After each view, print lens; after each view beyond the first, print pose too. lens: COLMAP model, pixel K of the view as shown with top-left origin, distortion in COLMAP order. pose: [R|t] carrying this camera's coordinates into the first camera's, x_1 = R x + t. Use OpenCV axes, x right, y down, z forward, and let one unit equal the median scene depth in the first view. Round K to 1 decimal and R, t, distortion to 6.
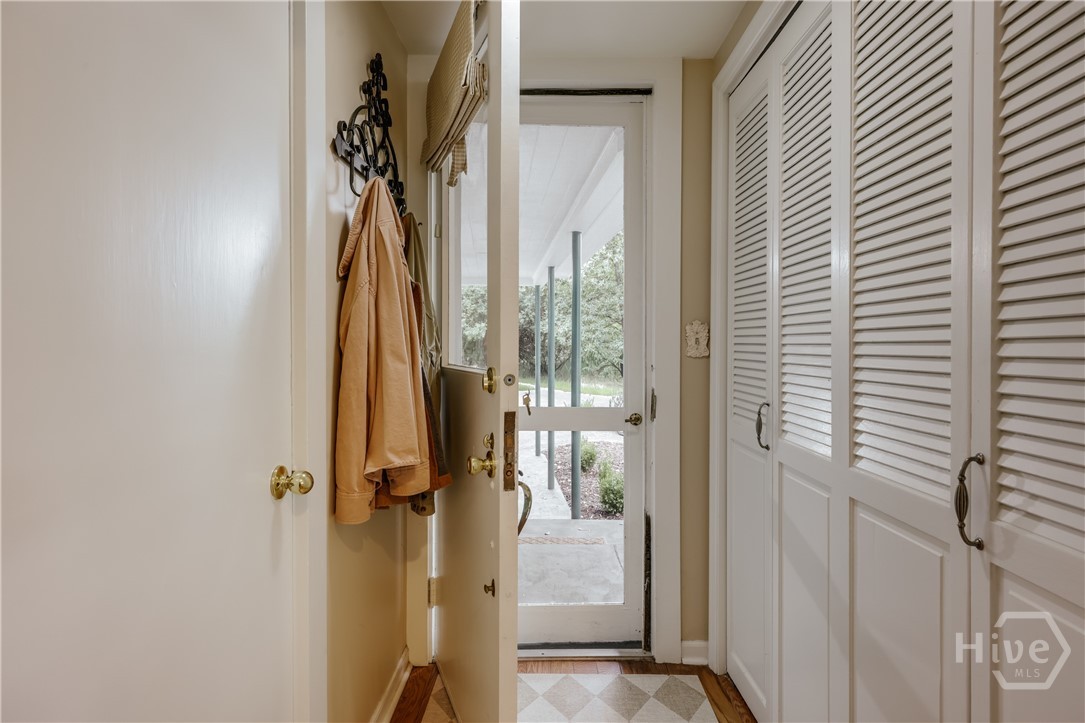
lens RADIAL K [[516.4, 0, 539.1], [0, 516.4, 353.4], [0, 0, 1]] dist [0.002732, 0.000751]
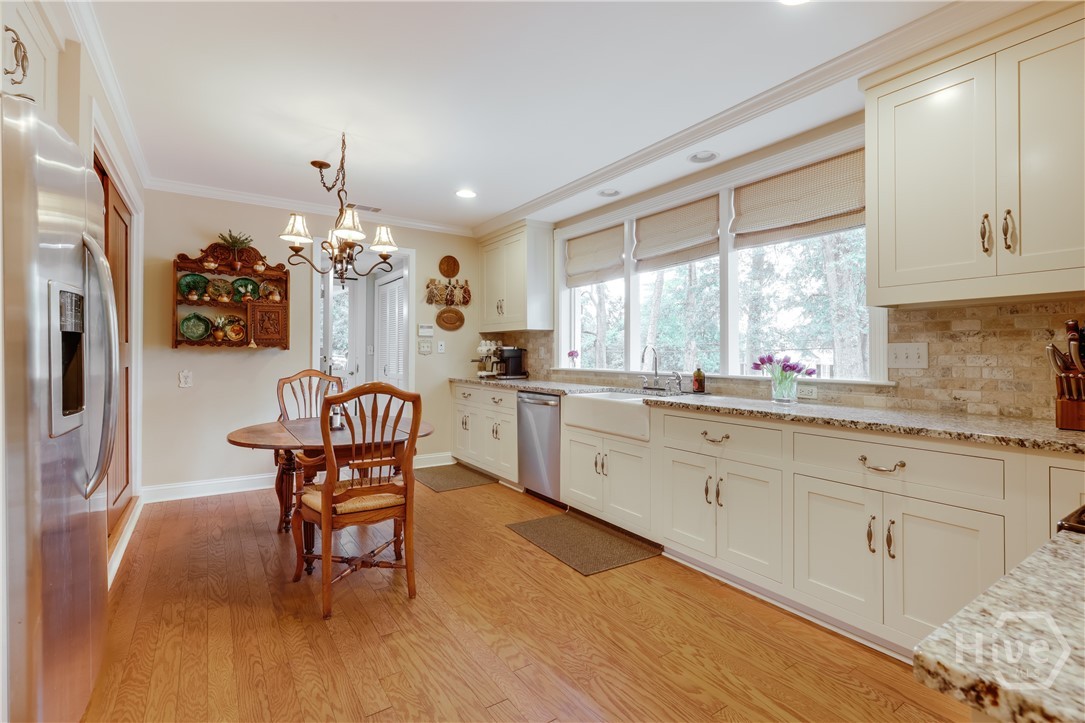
lens RADIAL K [[516.4, 0, 557.2], [0, 516.4, 351.5], [0, 0, 1]] dist [0.002732, 0.000751]
pose [[0.801787, 0.003585, 0.597599, -0.808949], [0.003434, 0.999938, -0.010606, 0.027451], [-0.597600, 0.010556, 0.801725, -2.687809]]
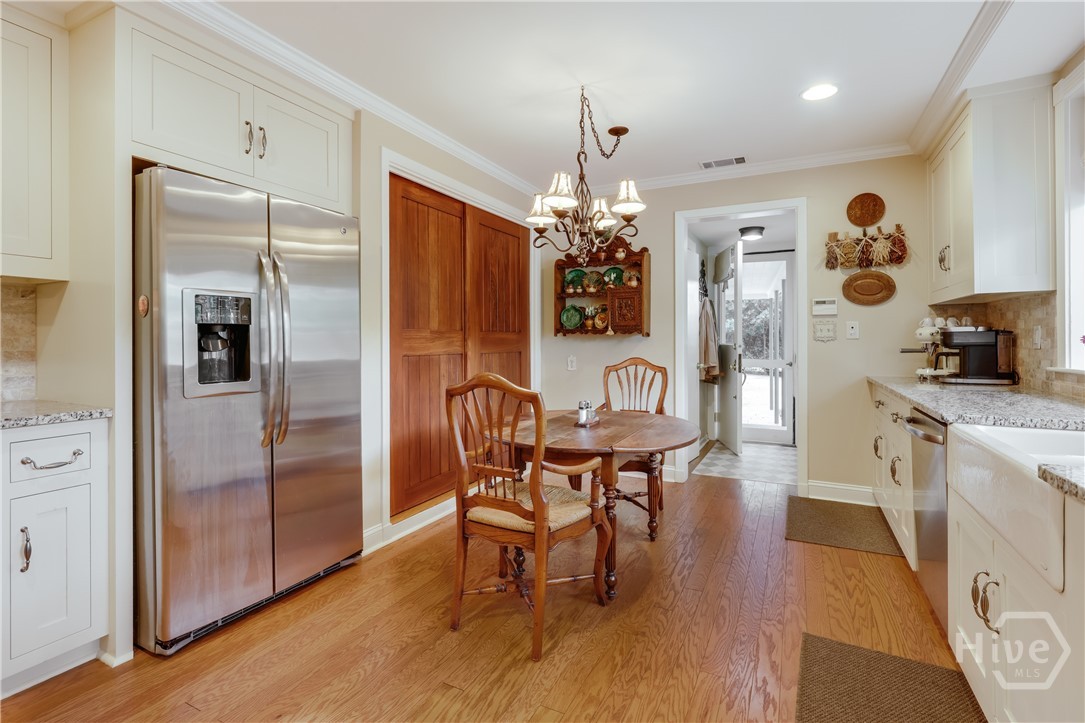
lens RADIAL K [[516.4, 0, 545.1], [0, 516.4, 340.4], [0, 0, 1]] dist [0.002732, 0.000751]
pose [[0.897521, -0.002654, -0.440964, 0.244261], [-0.001409, 0.999960, -0.008885, 0.028177], [0.440970, 0.008596, 0.897481, -2.262267]]
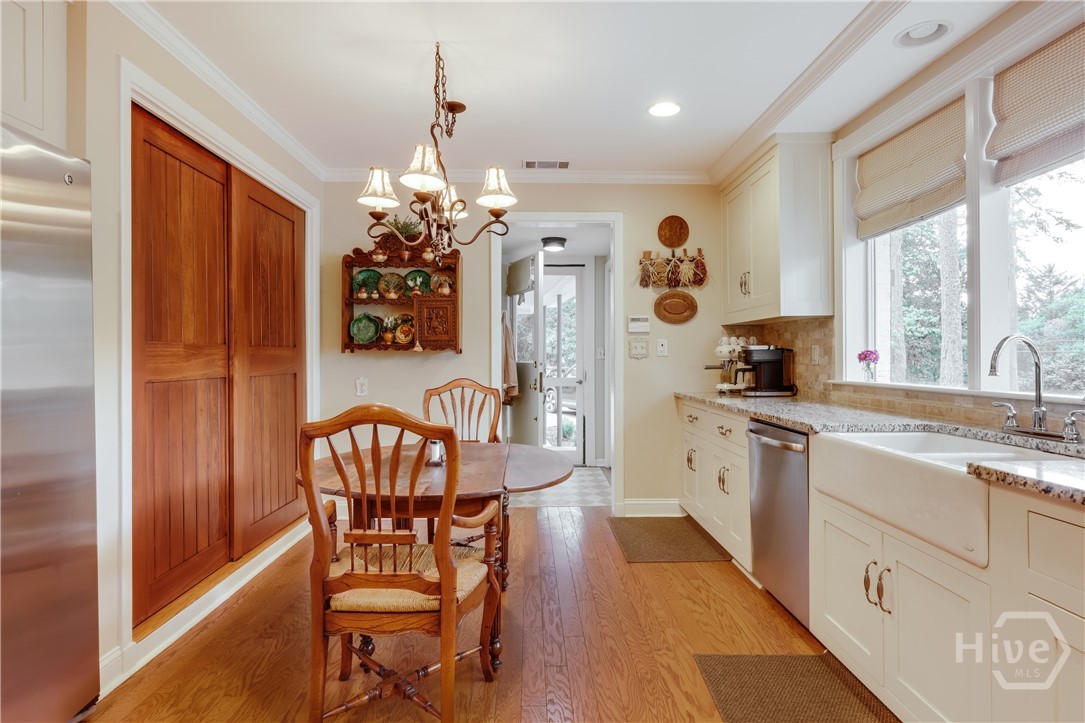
lens RADIAL K [[587.1, 0, 545.2], [0, 587.1, 356.6], [0, 0, 1]] dist [0.004481, -0.002359]
pose [[0.999060, -0.004066, 0.043169, -0.141343], [0.004505, 0.999939, -0.010081, 0.025933], [-0.043126, 0.010266, 0.999017, -2.249663]]
